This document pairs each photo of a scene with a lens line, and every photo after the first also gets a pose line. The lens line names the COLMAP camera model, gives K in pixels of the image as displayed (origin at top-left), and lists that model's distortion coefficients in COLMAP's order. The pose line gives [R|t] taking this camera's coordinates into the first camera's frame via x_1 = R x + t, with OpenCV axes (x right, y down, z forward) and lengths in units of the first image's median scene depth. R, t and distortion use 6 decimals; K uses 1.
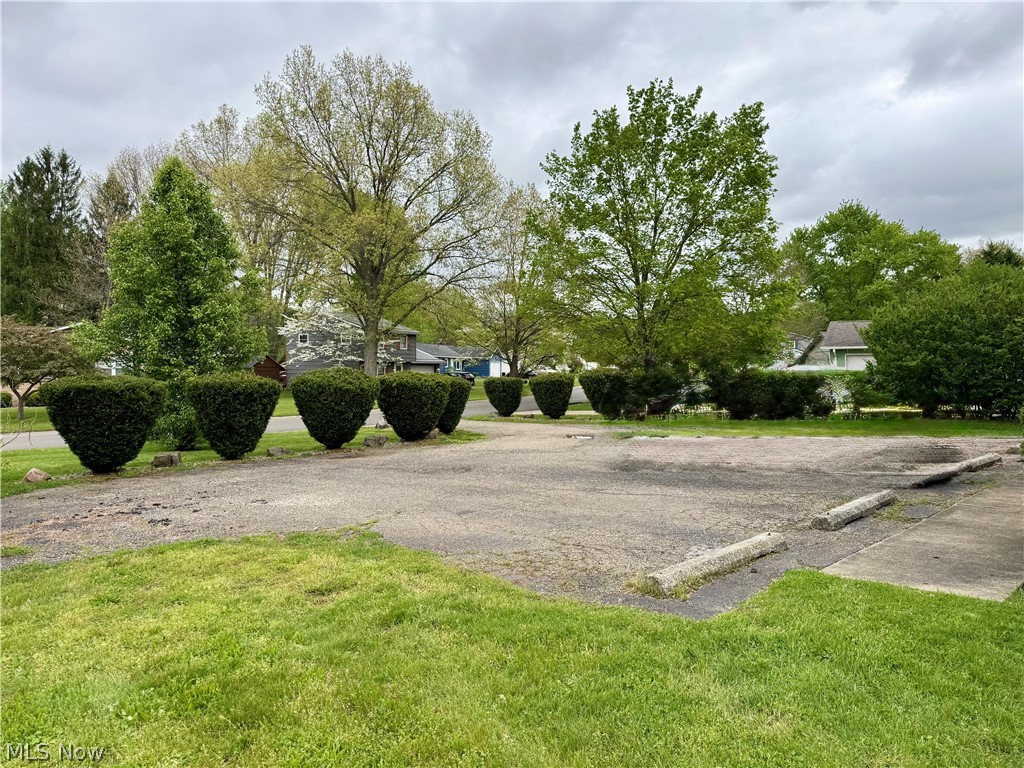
lens RADIAL K [[701.7, 0, 512.0], [0, 701.7, 384.0], [0, 0, 1]] dist [0.072403, -0.081966]
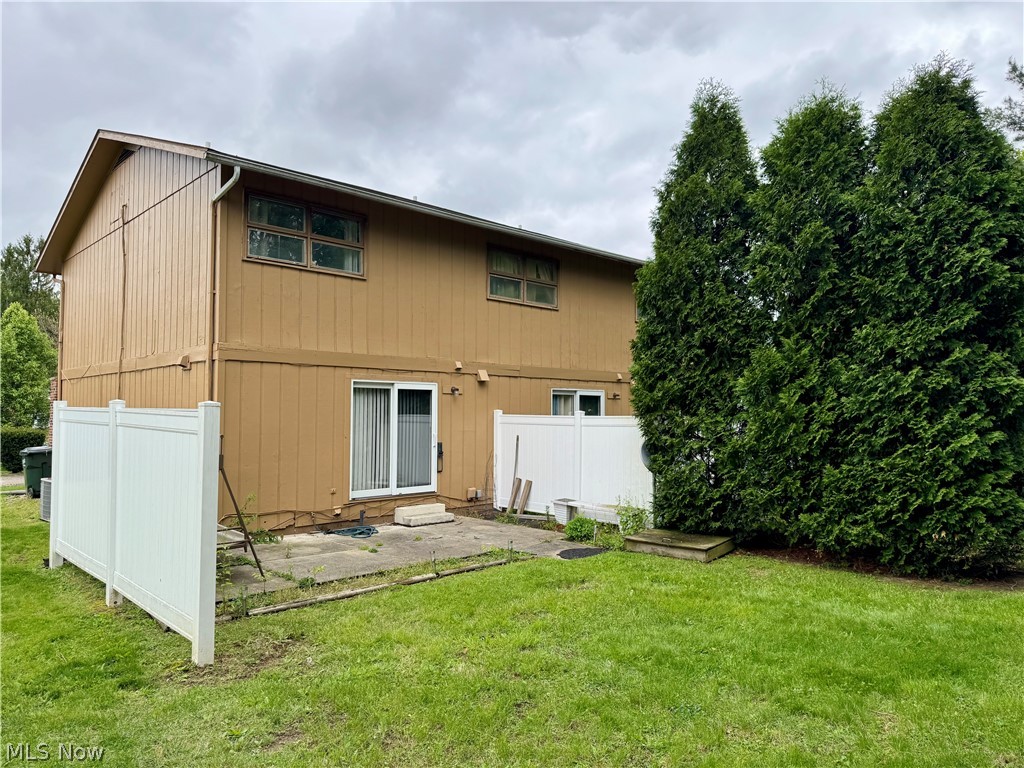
lens RADIAL K [[701.7, 0, 512.0], [0, 701.7, 384.0], [0, 0, 1]] dist [0.072403, -0.081966]
pose [[0.999785, 0.011439, -0.017288, 0.312247], [-0.012616, 0.997498, -0.069556, -0.004714], [0.016450, 0.069759, 0.997428, -0.287935]]
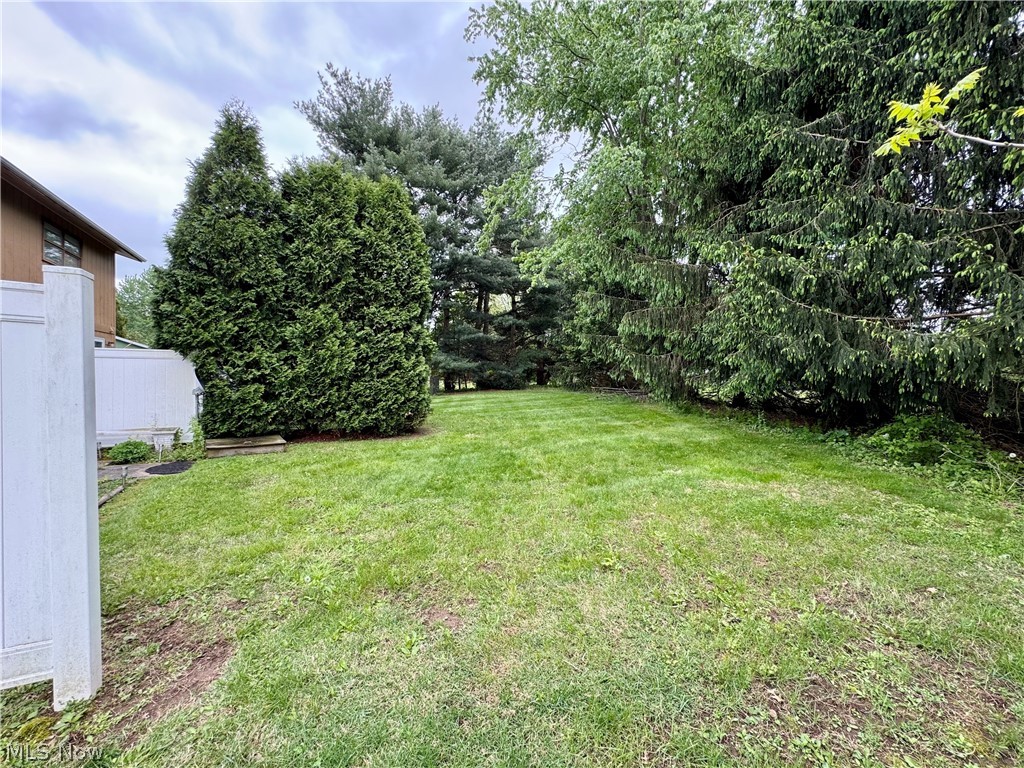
lens RADIAL K [[406.9, 0, 509.3], [0, 406.9, 389.3], [0, 0, 1]] dist [0.000334, 0.000058]
pose [[0.294523, -0.024448, 0.955332, 0.238507], [0.002170, 0.999687, 0.024914, 0.000661], [-0.955642, -0.005264, 0.294484, -0.228240]]
